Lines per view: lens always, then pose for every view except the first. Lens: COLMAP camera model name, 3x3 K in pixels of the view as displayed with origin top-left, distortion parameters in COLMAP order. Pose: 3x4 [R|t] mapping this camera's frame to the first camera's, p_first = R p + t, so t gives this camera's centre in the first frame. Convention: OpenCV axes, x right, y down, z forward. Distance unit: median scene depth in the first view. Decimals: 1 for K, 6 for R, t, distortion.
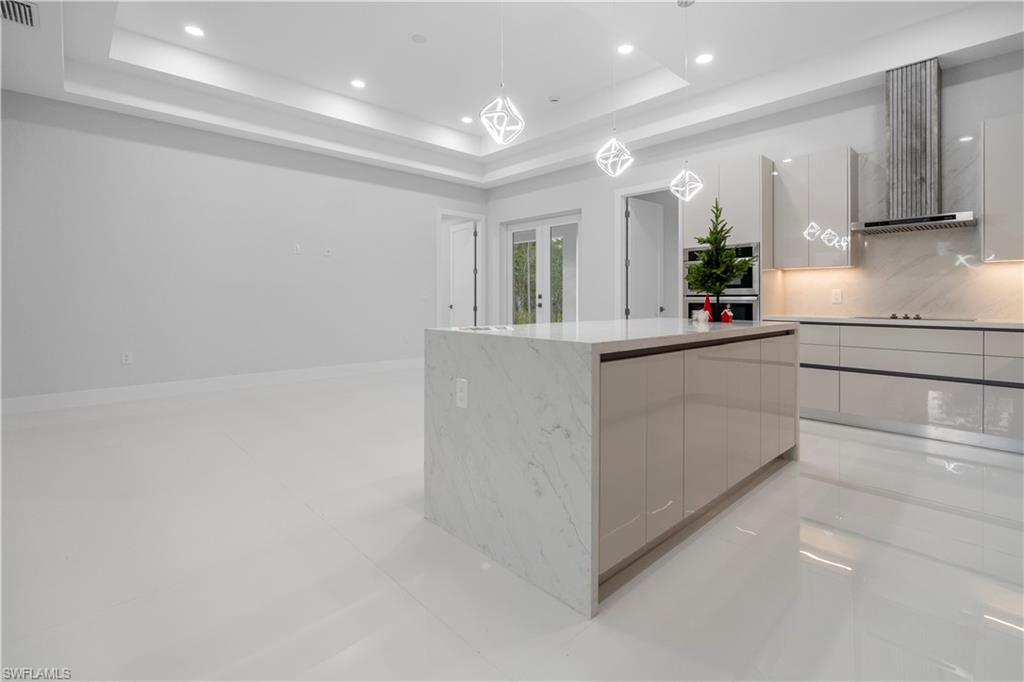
lens RADIAL K [[472.7, 0, 505.8], [0, 472.7, 301.7], [0, 0, 1]] dist [0.000438, 0.000144]
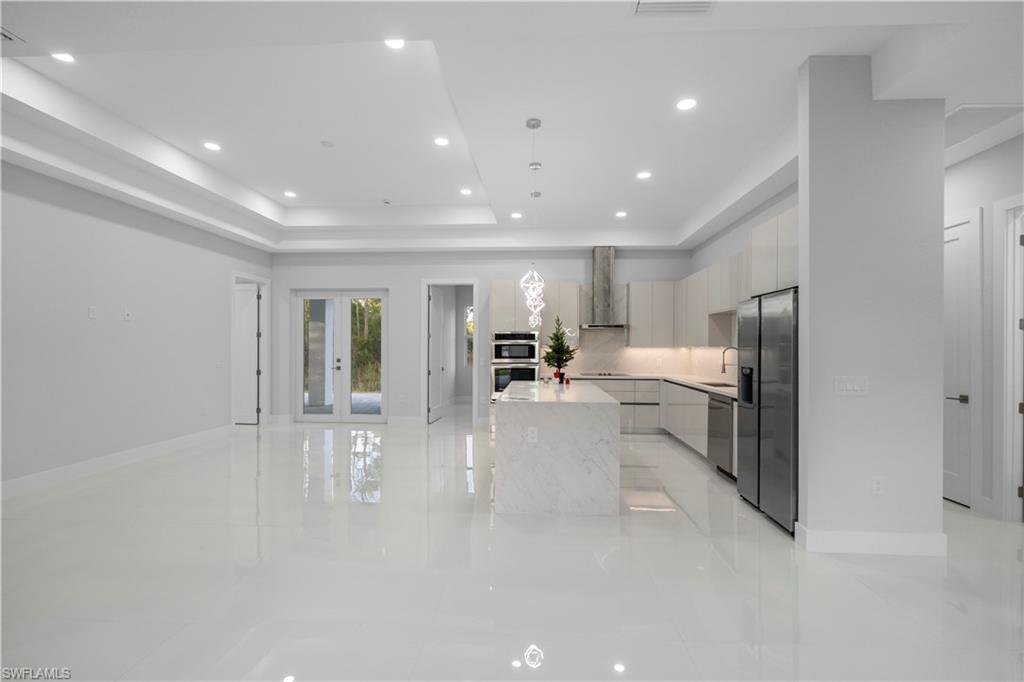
lens RADIAL K [[472.7, 0, 512.0], [0, 472.7, 340.8], [0, 0, 1]] dist [0.000438, 0.000144]
pose [[0.717566, 0.006457, 0.696460, -0.777462], [0.002002, 0.999934, -0.011333, -0.082600], [-0.696487, 0.009527, 0.717506, -0.148937]]
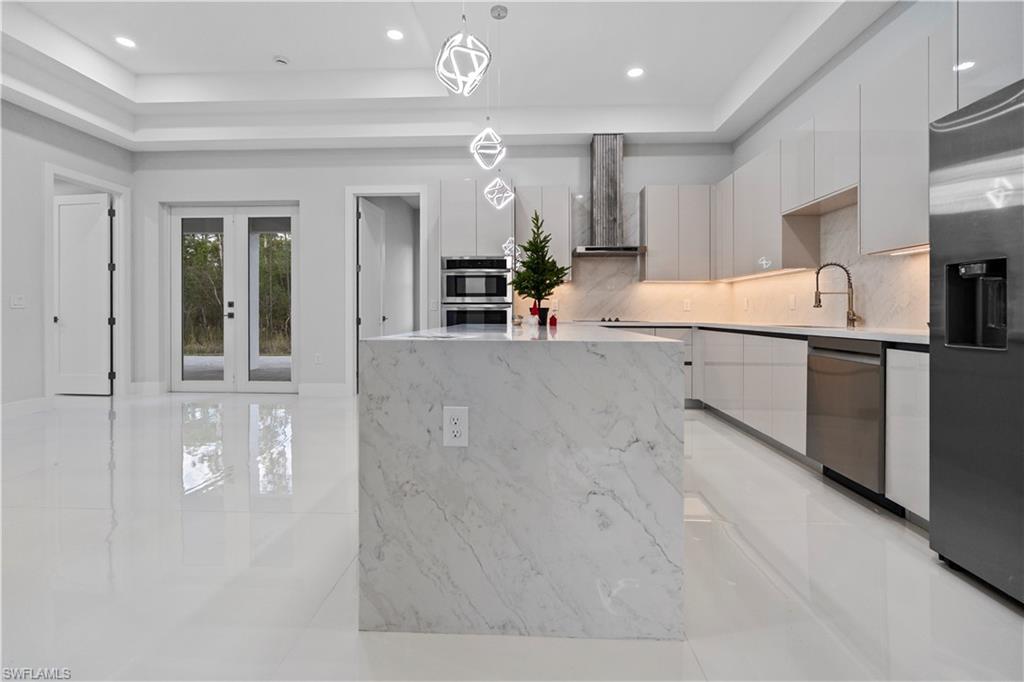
lens RADIAL K [[472.7, 0, 506.5], [0, 472.7, 312.3], [0, 0, 1]] dist [0.000438, 0.000144]
pose [[0.711952, -0.000220, 0.702228, -0.290085], [0.004138, 0.999984, -0.003883, 0.013266], [-0.702216, 0.005670, 0.711941, 0.236088]]
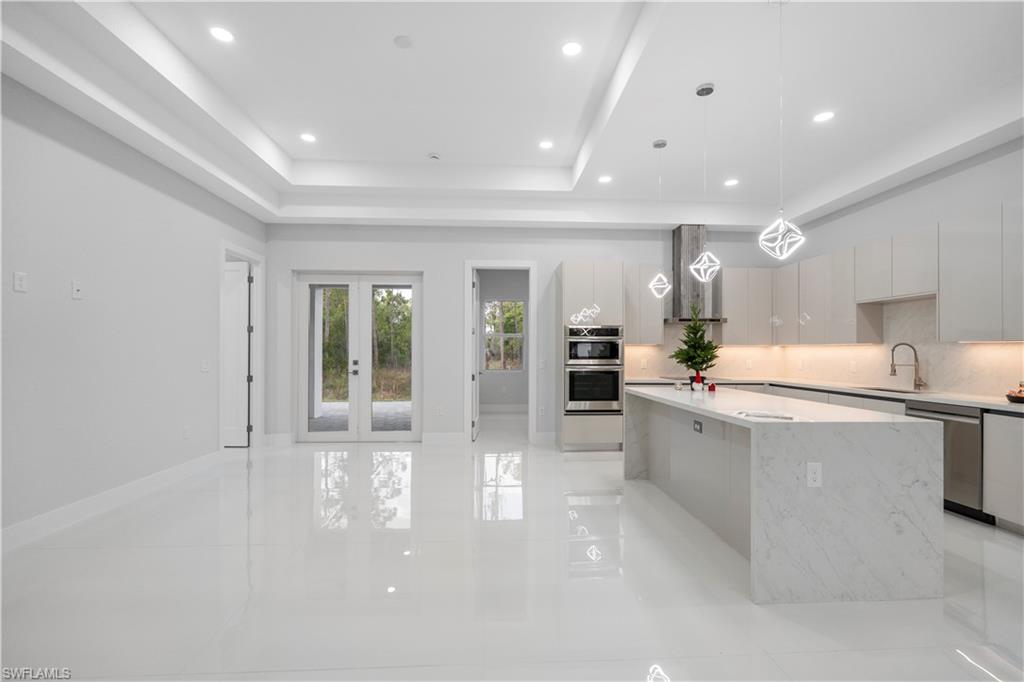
lens RADIAL K [[472.7, 0, 507.8], [0, 472.7, 341.2], [0, 0, 1]] dist [0.000438, 0.000144]
pose [[0.633996, 0.013110, 0.773225, -0.799276], [0.002361, 0.999819, -0.018888, -0.063297], [-0.773333, 0.013801, 0.633850, 0.452146]]
